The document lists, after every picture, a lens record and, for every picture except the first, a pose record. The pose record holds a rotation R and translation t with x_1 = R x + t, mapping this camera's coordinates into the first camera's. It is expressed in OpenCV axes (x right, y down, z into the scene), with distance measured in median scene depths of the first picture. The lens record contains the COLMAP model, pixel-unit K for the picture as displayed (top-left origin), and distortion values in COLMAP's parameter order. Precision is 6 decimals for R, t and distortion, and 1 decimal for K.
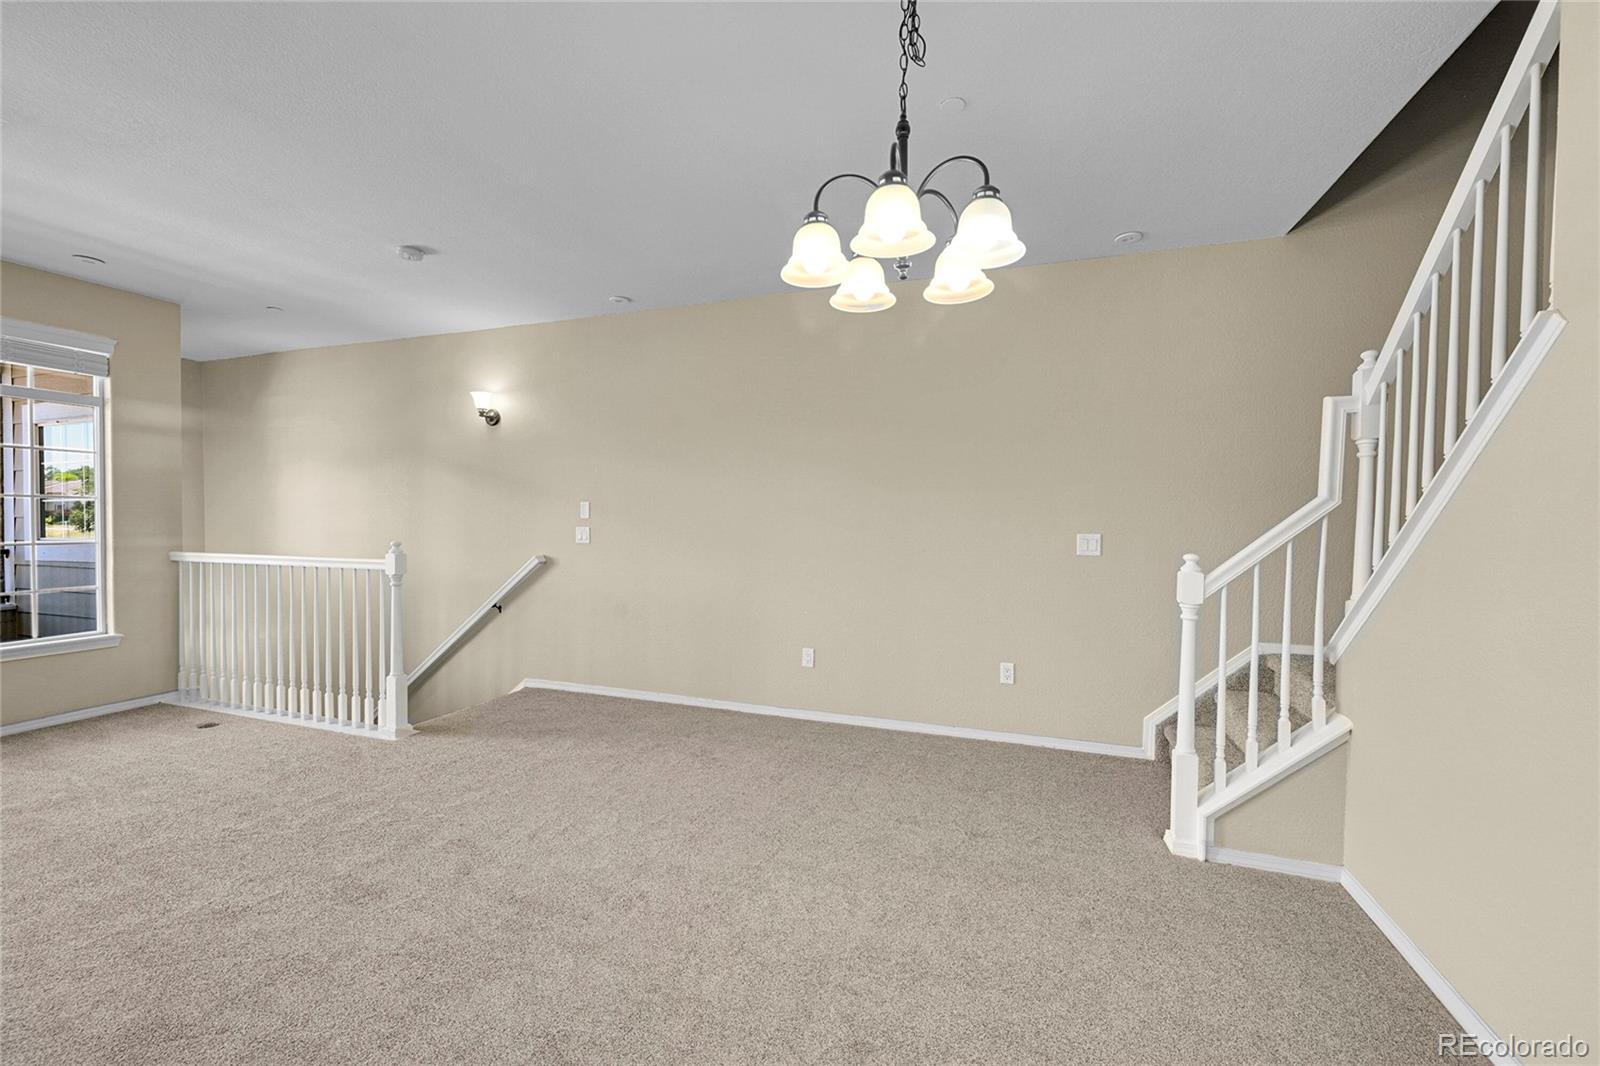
lens RADIAL K [[657.1, 0, 795.6], [0, 657.1, 533.1], [0, 0, 1]] dist [-0.000464, 0.000051]
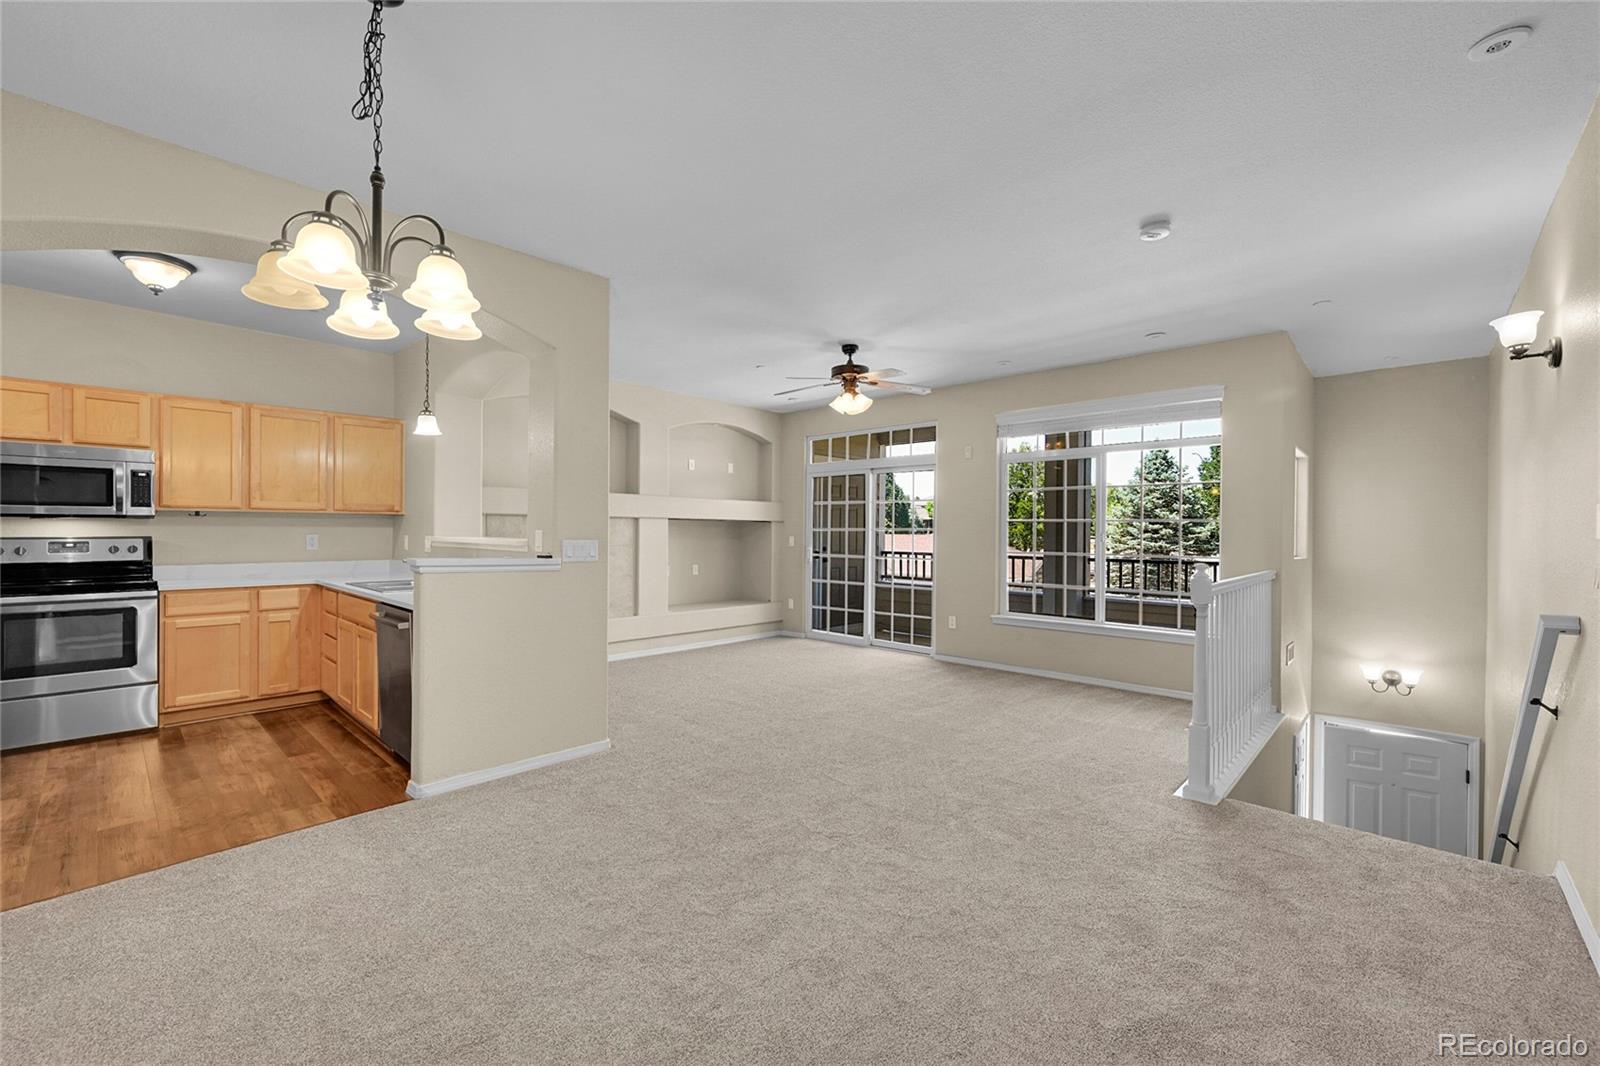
lens RADIAL K [[657.1, 0, 795.6], [0, 657.1, 533.1], [0, 0, 1]] dist [-0.000464, 0.000051]
pose [[-0.399821, -0.008019, -0.916558, 0.522705], [-0.032559, 0.999455, 0.005458, -0.019966], [0.916015, 0.032025, -0.399864, 1.229248]]
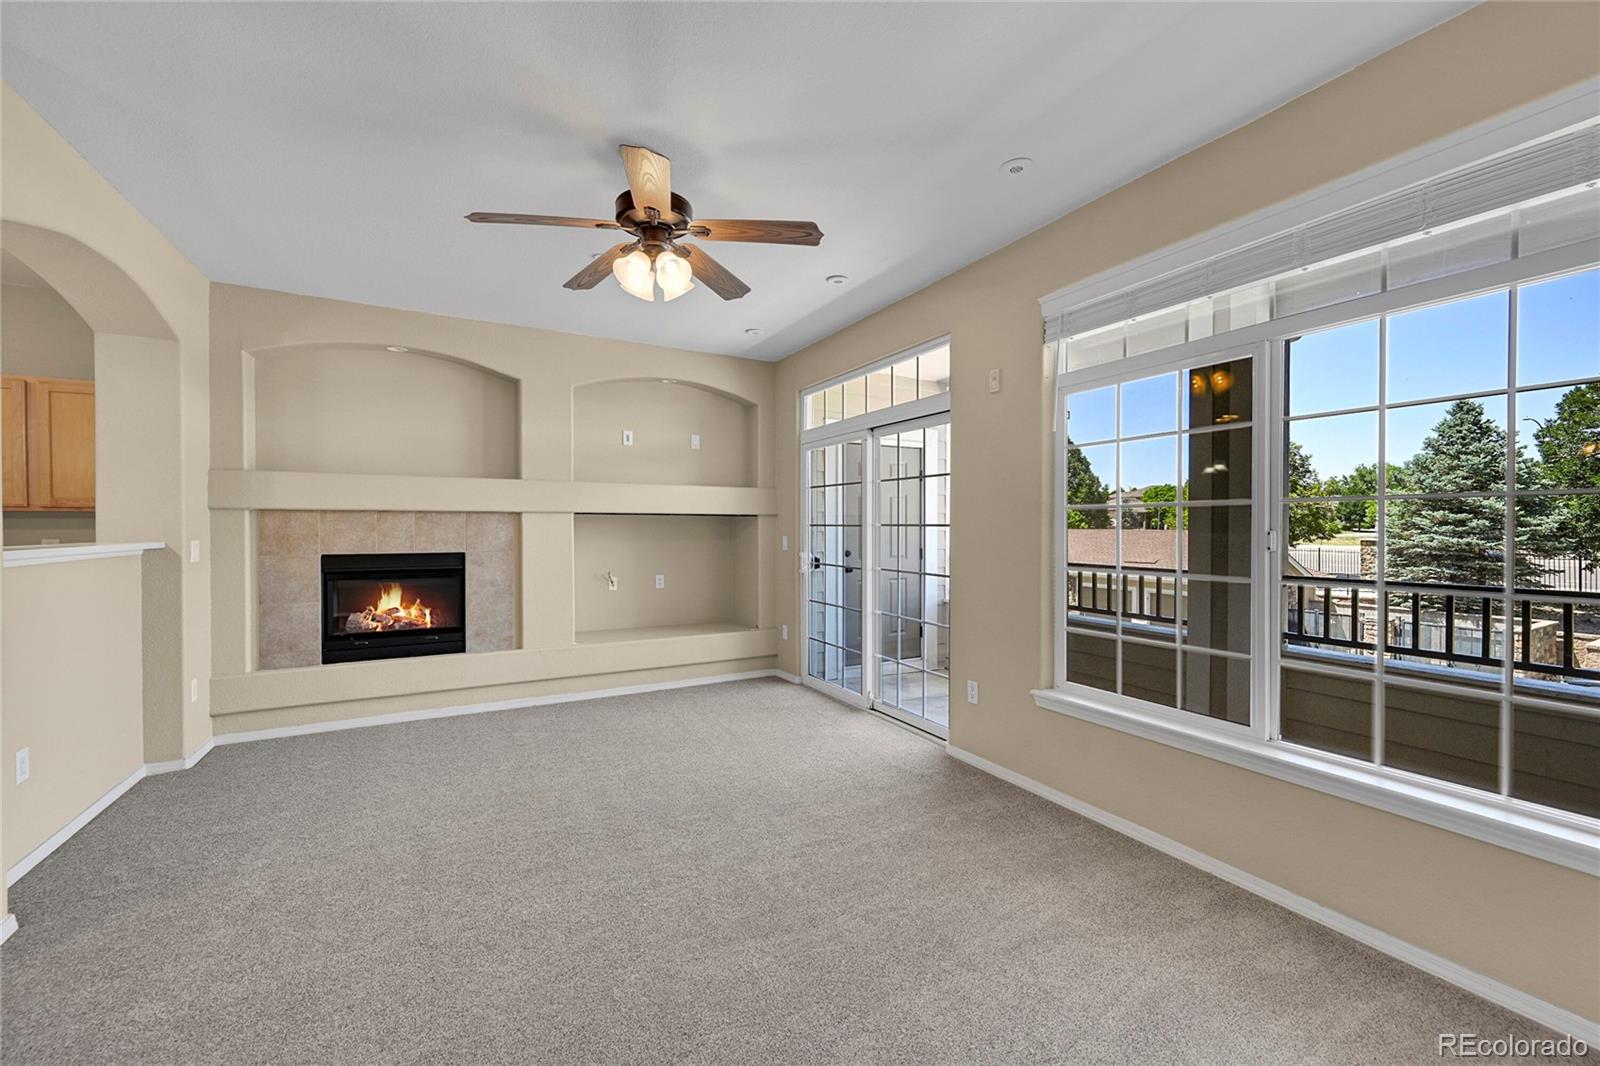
lens RADIAL K [[630.7, 0, 795.8], [0, 630.7, 532.0], [0, 0, 1]] dist [-0.000286, -0.000213]
pose [[-0.663009, -0.000100, -0.748612, -0.733075], [-0.021912, 0.999574, 0.019272, -0.039758], [0.748291, 0.029181, -0.662728, 1.372420]]
